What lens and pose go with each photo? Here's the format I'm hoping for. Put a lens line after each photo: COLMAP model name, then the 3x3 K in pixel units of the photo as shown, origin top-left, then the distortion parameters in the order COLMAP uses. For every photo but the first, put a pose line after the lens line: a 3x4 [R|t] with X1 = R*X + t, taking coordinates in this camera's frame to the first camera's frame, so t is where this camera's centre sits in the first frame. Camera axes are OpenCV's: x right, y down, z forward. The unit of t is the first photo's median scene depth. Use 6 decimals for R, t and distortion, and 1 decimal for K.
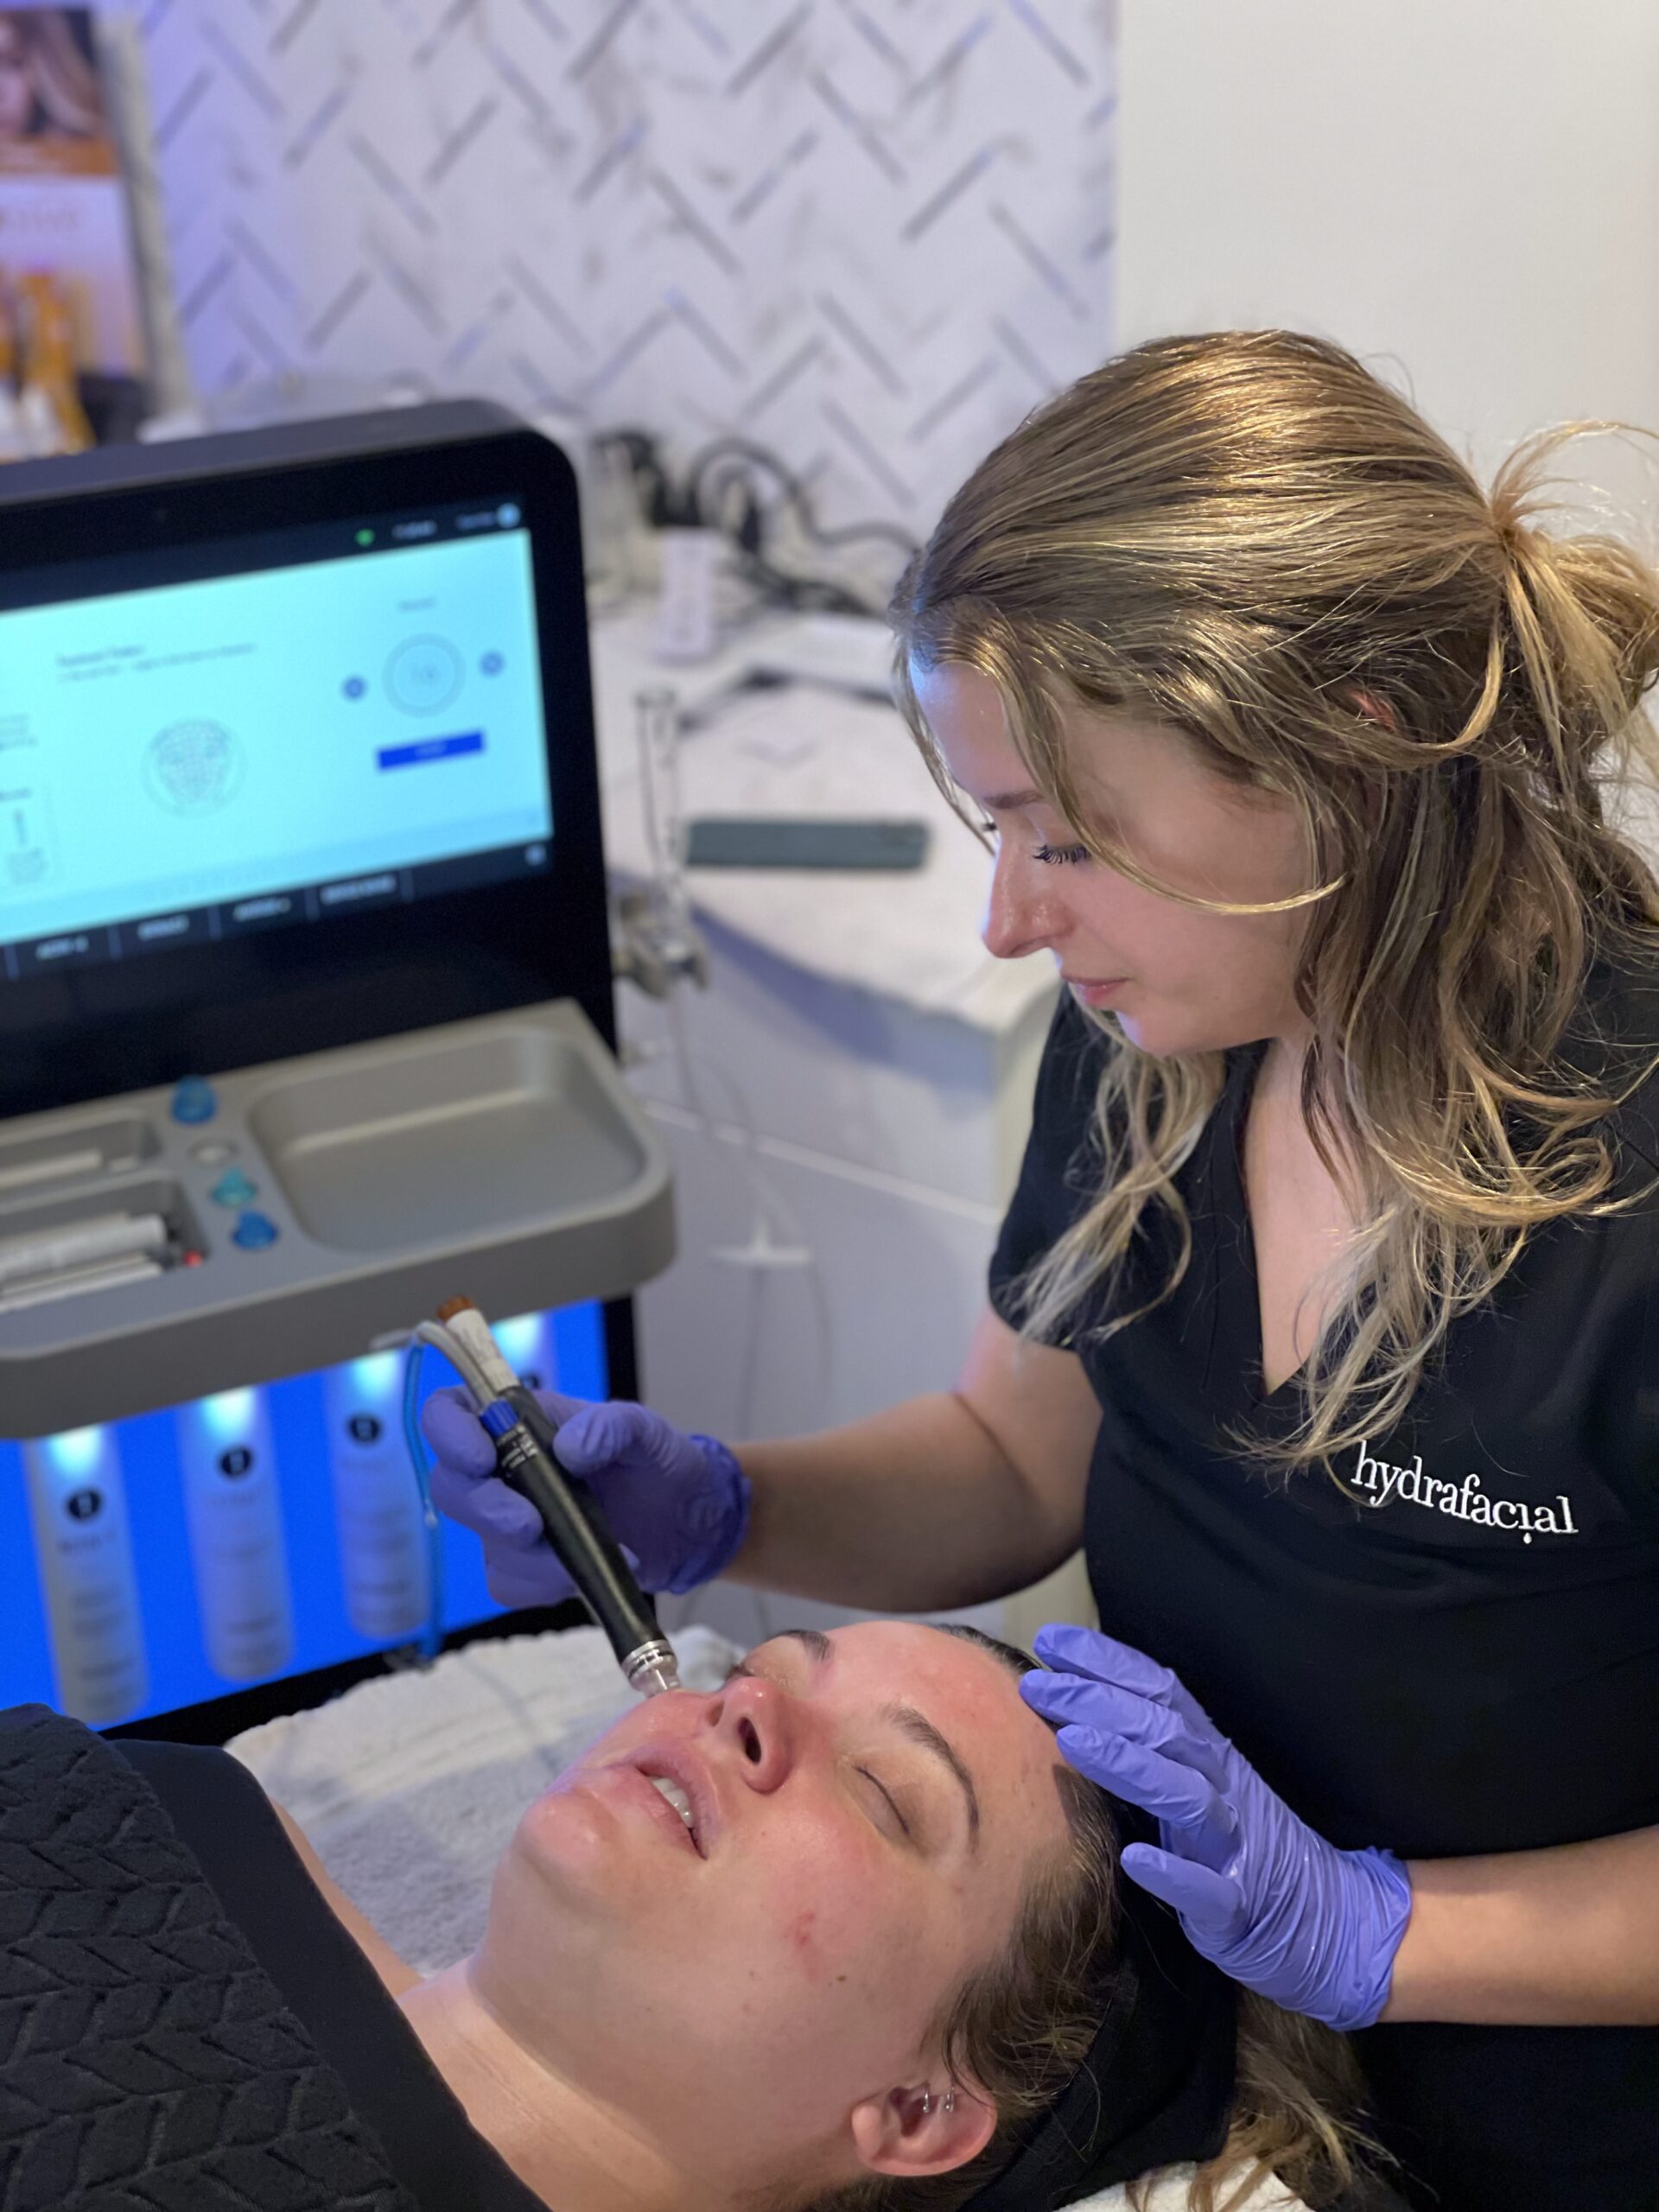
lens RADIAL K [[3350.7, 0, 788.9], [0, 3350.7, 1066.8], [0, 0, 1]] dist [0.204047, -0.708128]
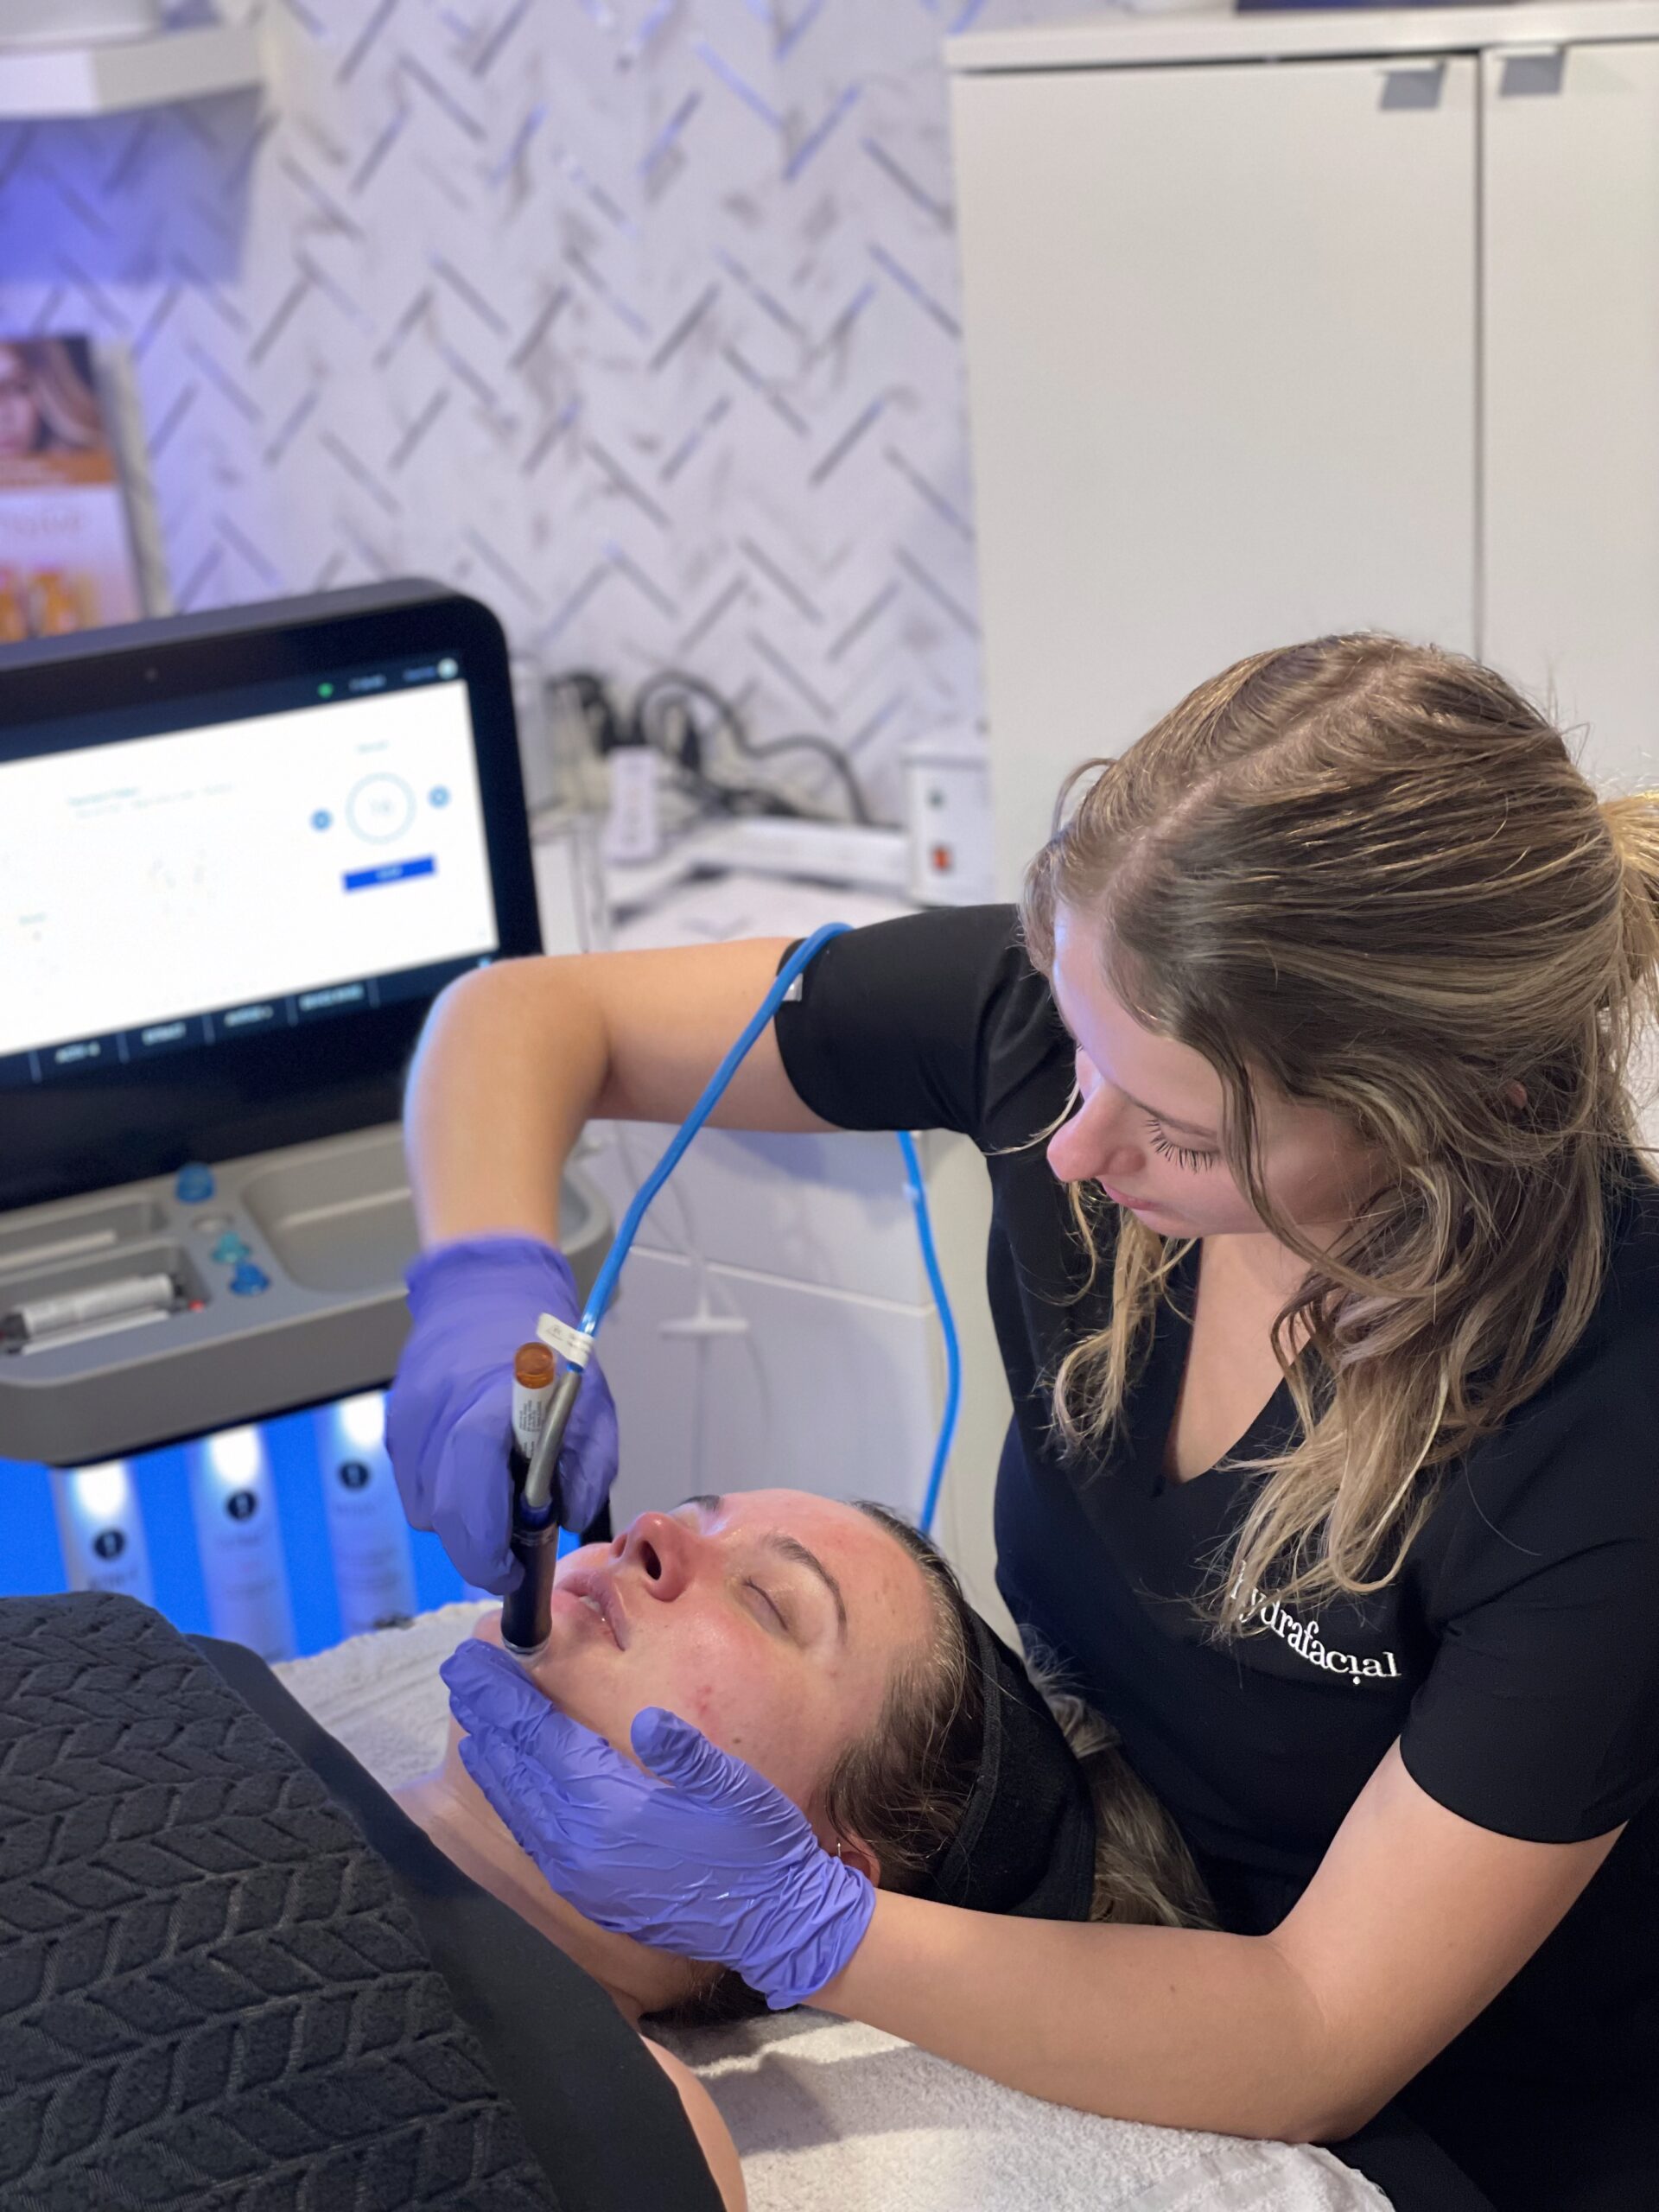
lens RADIAL K [[3400.6, 0, 796.4], [0, 3400.6, 1066.8], [0, 0, 1]] dist [0.134922, -0.546428]
pose [[0.998761, -0.049614, -0.003872, 0.035838], [0.048863, 0.992435, -0.112627, 0.114529], [0.009430, 0.112299, 0.993630, -0.163779]]
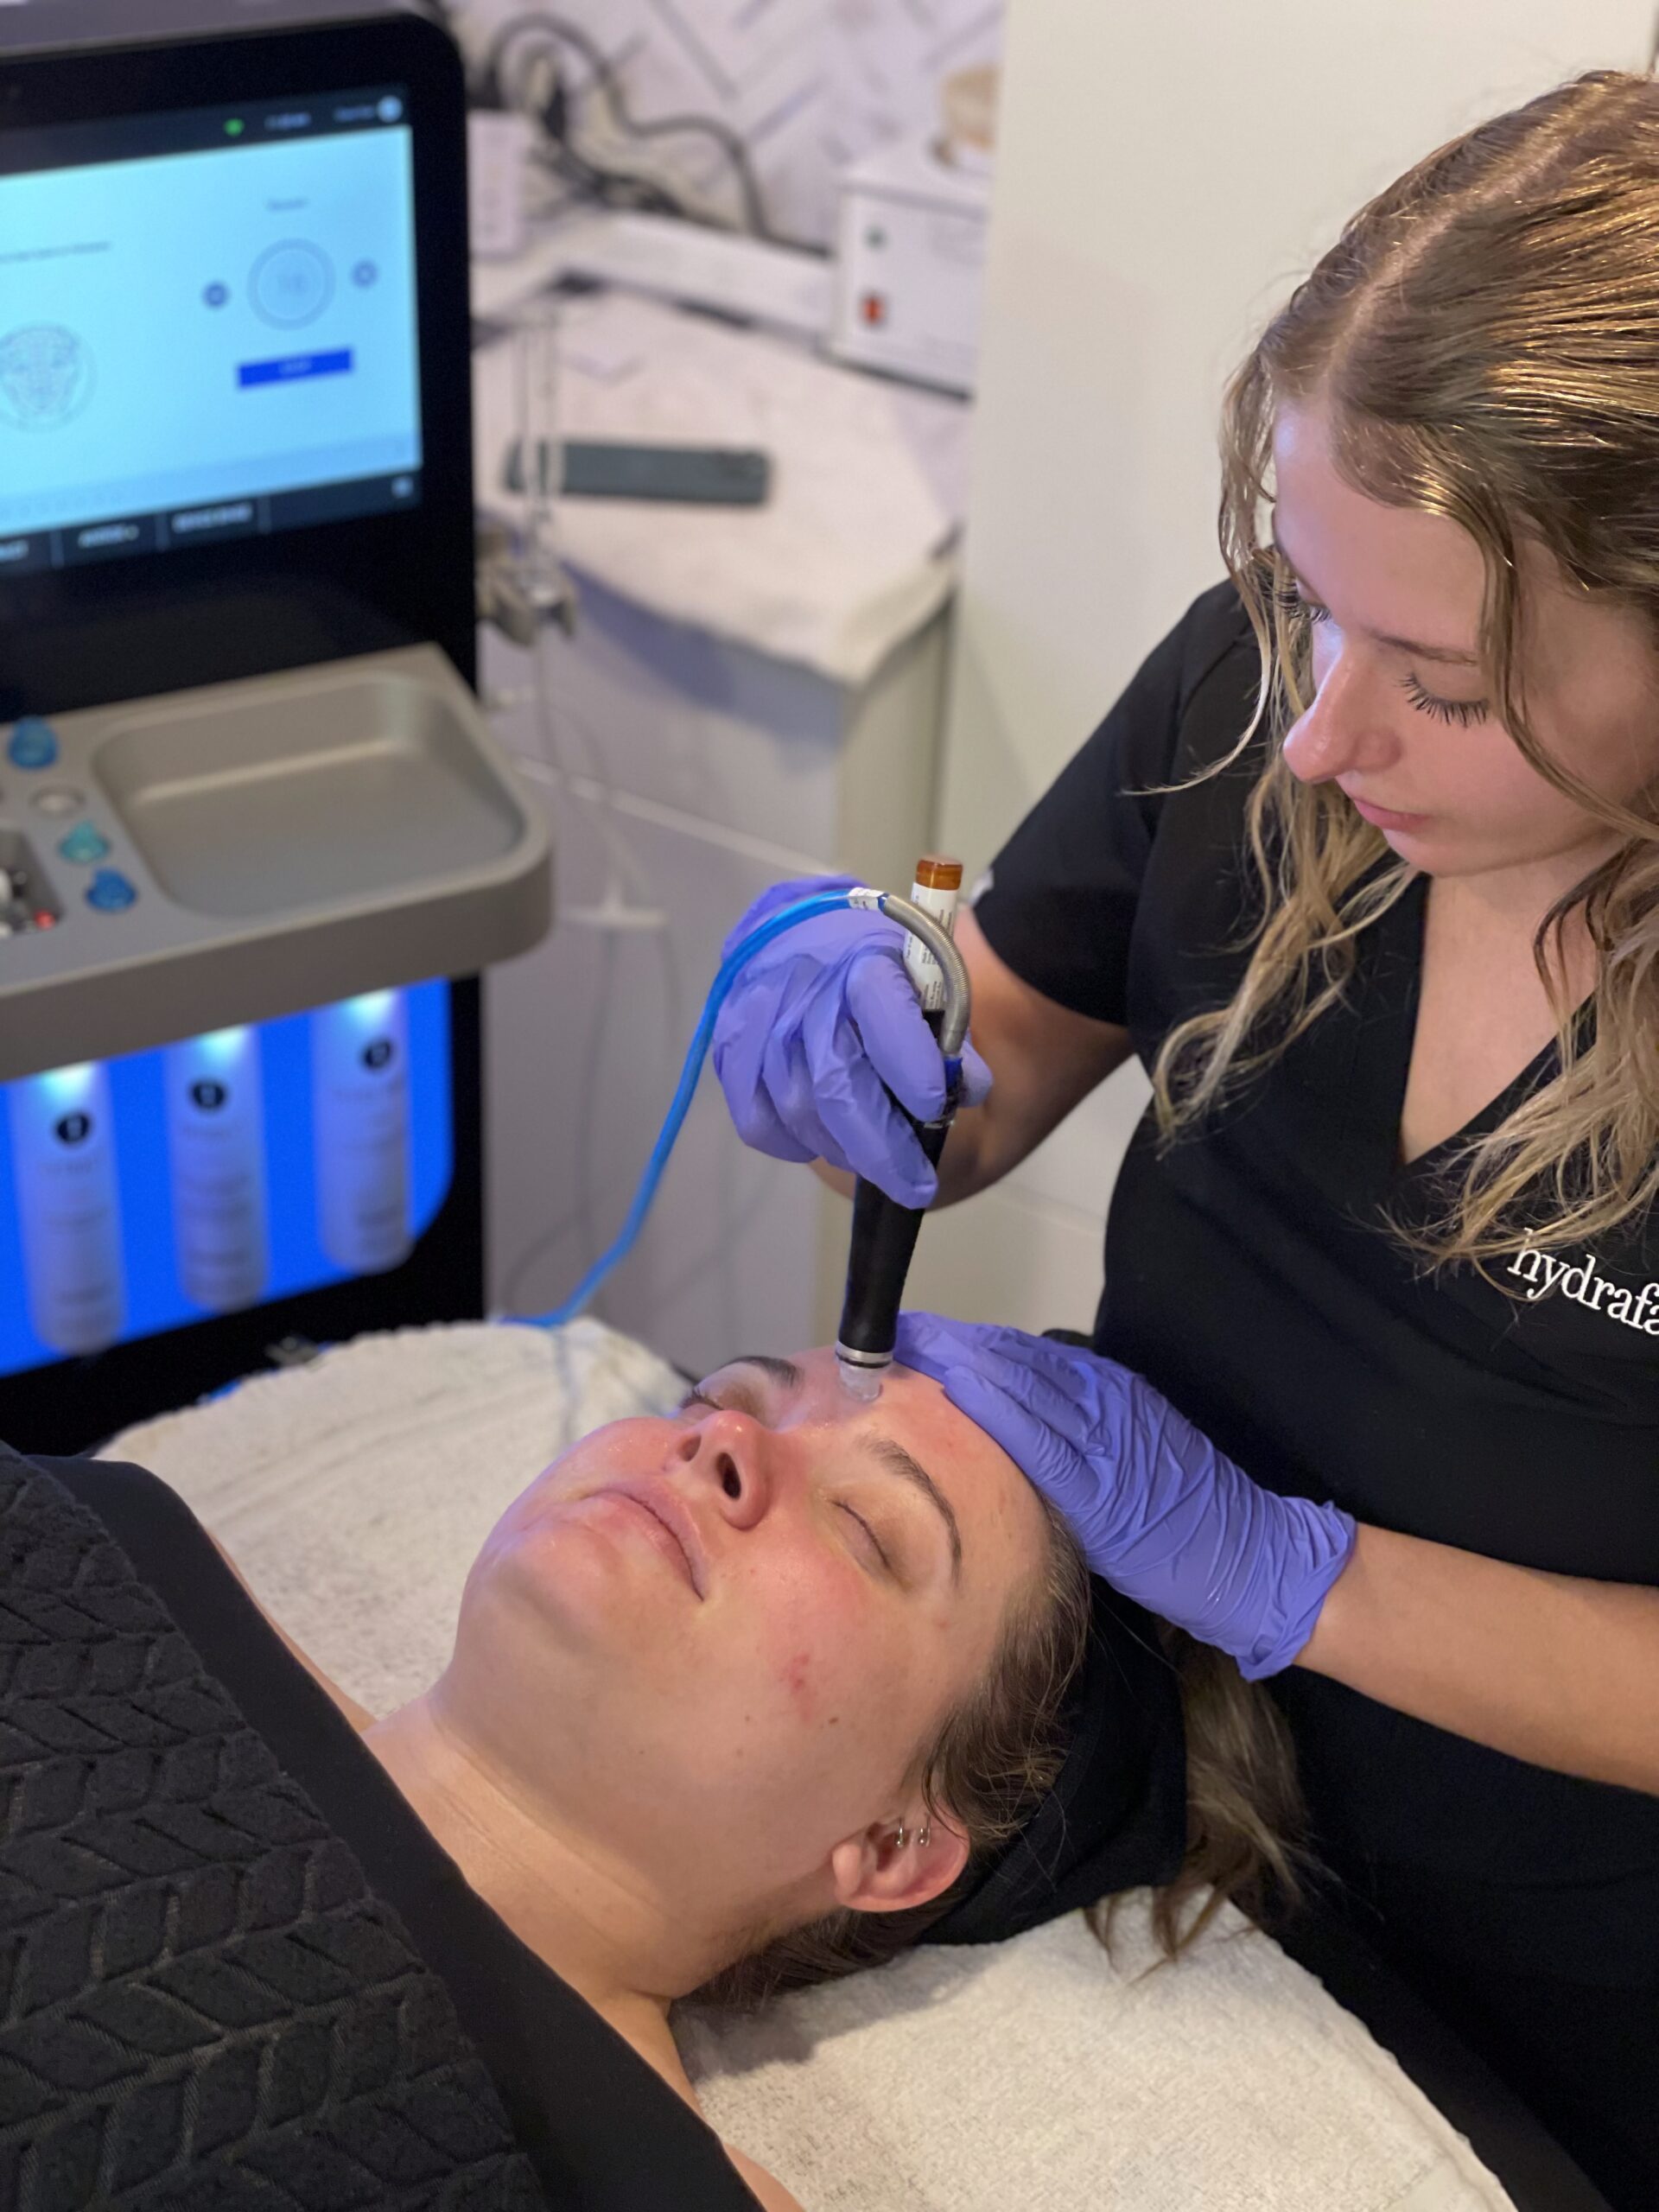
lens RADIAL K [[3350.7, 0, 788.9], [0, 3350.7, 1066.8], [0, 0, 1]] dist [0.204047, -0.708128]
pose [[0.993671, 0.019787, 0.110577, -0.073159], [-0.033294, 0.992012, 0.121674, -0.022292], [-0.107287, -0.124585, 0.986391, 0.052626]]
